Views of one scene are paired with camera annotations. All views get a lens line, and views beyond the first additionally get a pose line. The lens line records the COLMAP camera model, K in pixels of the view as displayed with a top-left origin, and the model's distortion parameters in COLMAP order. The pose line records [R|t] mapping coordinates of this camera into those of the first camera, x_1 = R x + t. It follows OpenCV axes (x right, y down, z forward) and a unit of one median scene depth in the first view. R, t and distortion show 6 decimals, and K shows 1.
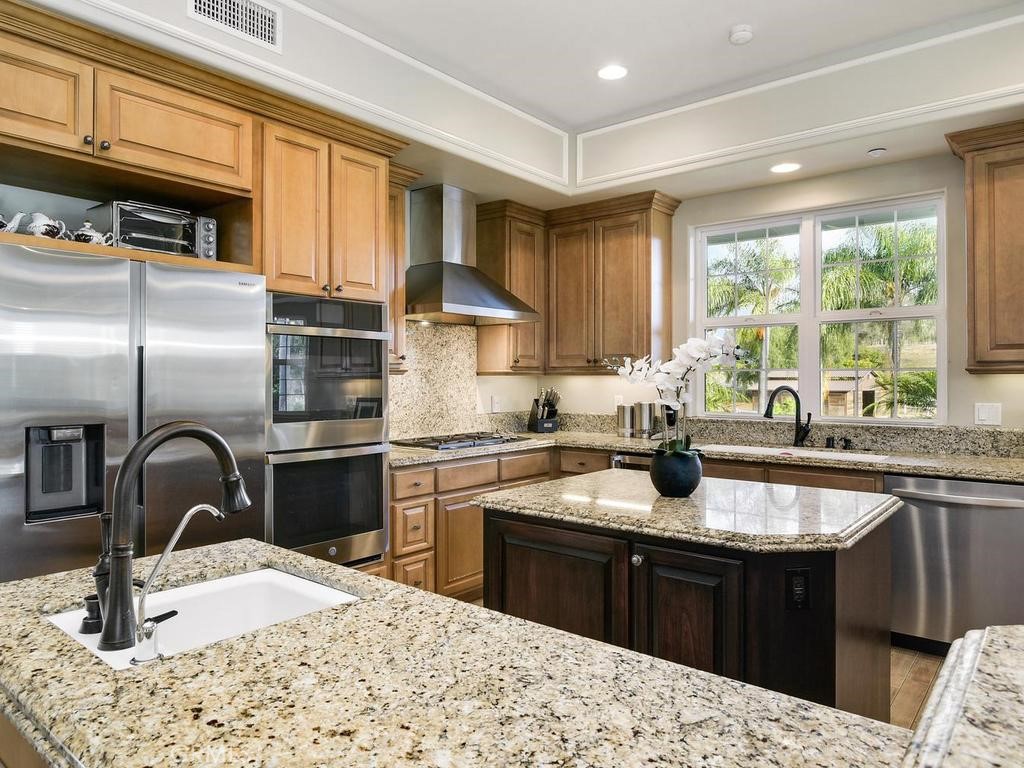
lens RADIAL K [[694.5, 0, 521.6], [0, 694.5, 378.6], [0, 0, 1]] dist [-0.007241, -0.003267]
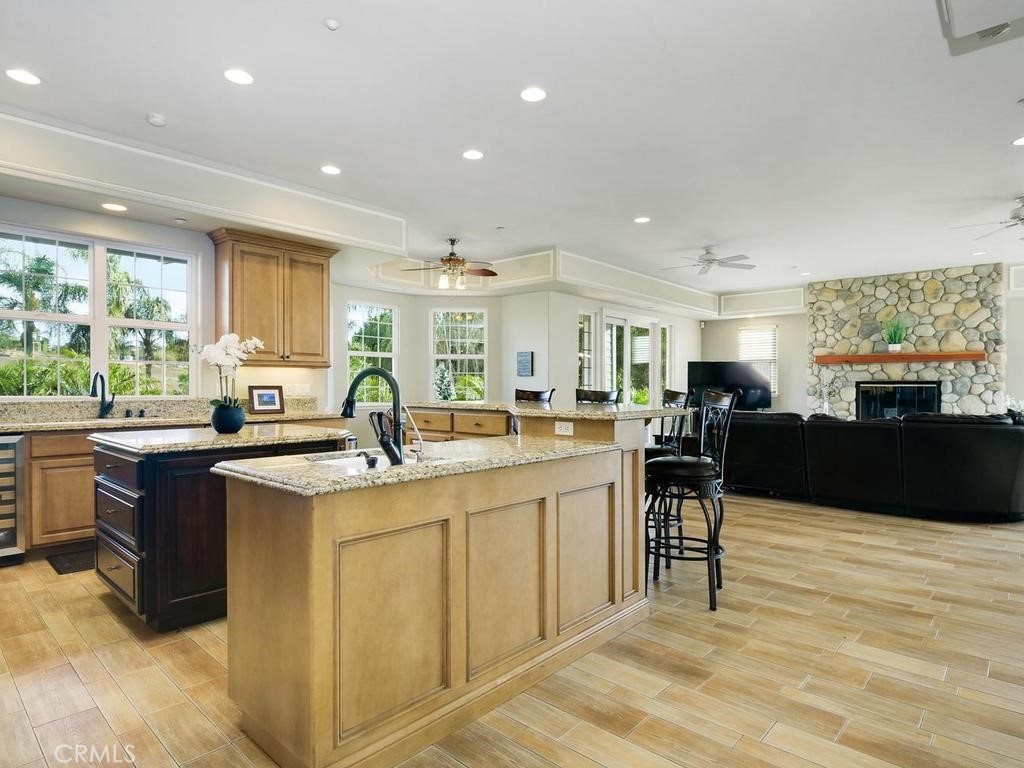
lens RADIAL K [[630.9, 0, 506.3], [0, 630.9, 389.2], [0, 0, 1]] dist [-0.000823, -0.023014]
pose [[0.001689, 0.005020, 0.999986, -0.883818], [0.004191, 0.999979, -0.005027, 0.058426], [-0.999990, 0.004199, 0.001668, 0.271212]]
